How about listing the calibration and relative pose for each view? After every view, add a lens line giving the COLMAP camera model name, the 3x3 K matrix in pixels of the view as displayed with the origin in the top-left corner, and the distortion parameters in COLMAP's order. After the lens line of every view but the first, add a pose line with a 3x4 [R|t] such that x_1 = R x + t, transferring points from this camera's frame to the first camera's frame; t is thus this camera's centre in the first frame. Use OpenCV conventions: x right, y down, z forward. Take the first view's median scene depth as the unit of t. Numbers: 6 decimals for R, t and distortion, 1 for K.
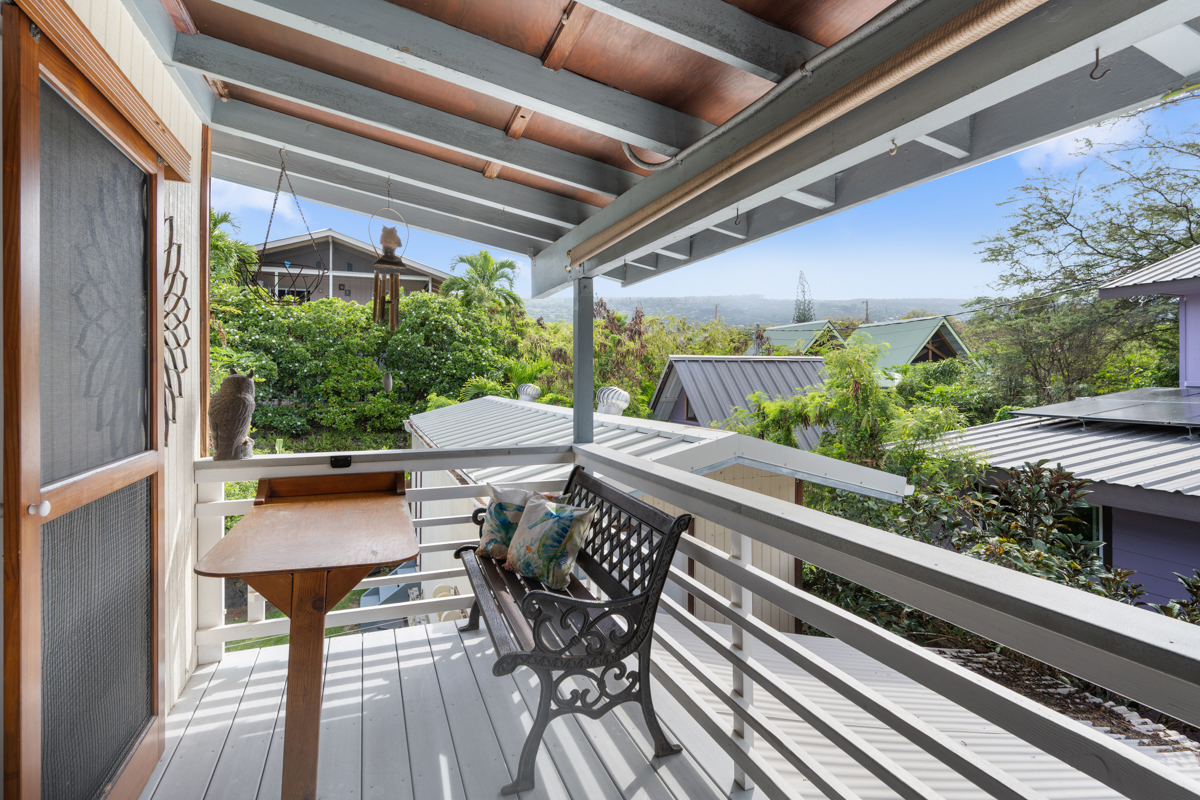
lens RADIAL K [[551.4, 0, 613.6], [0, 551.4, 380.4], [0, 0, 1]] dist [0.001289, -0.000012]
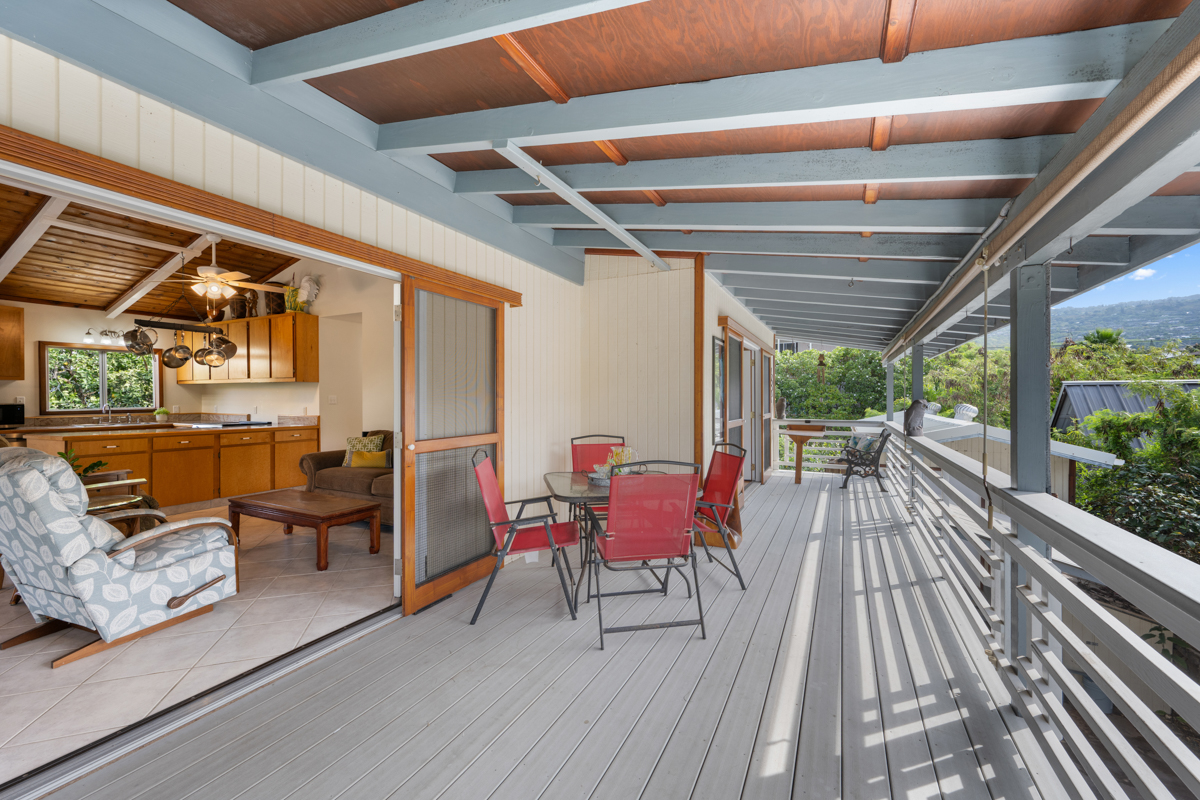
lens RADIAL K [[476.5, 0, 594.4], [0, 476.5, 396.6], [0, 0, 1]] dist [0.001322, -0.000169]
pose [[0.617501, -0.000434, -0.786570, 0.214803], [-0.005531, 0.999973, -0.004893, 0.001194], [0.786551, 0.007372, 0.617482, -0.396470]]
